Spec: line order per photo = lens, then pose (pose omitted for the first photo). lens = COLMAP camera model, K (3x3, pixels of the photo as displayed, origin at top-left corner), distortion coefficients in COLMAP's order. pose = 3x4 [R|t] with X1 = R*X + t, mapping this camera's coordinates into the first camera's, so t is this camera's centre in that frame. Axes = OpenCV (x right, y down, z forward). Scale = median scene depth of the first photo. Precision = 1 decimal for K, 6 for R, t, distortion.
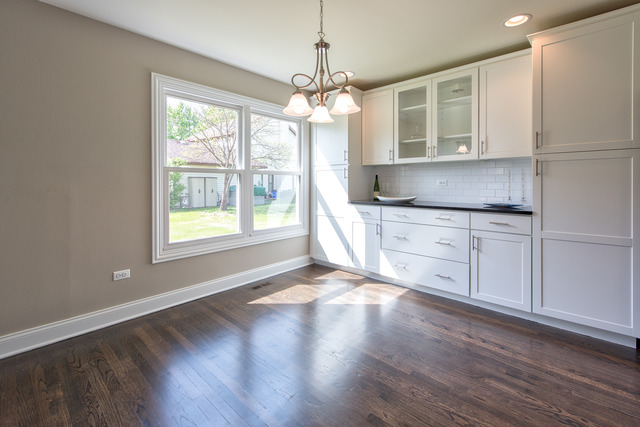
lens RADIAL K [[286.0, 0, 319.6], [0, 286.0, 181.9], [0, 0, 1]] dist [-0.002567, -0.000369]
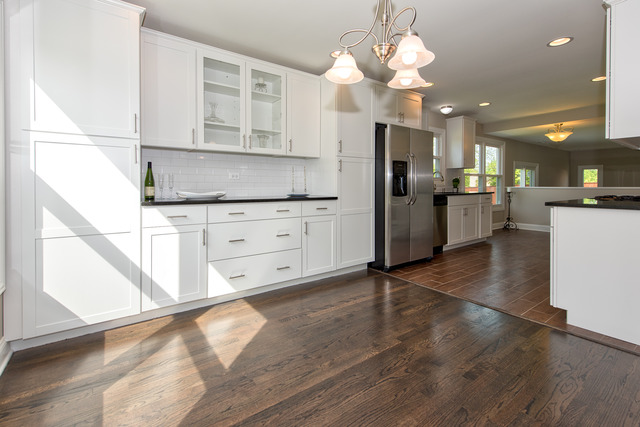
lens RADIAL K [[286.0, 0, 300.3], [0, 286.0, 189.7], [0, 0, 1]] dist [-0.002567, -0.000369]
pose [[0.208113, -0.013527, 0.978011, -0.465336], [-0.005944, 0.999868, 0.015094, 0.034977], [-0.978087, -0.008955, 0.208005, 0.633886]]
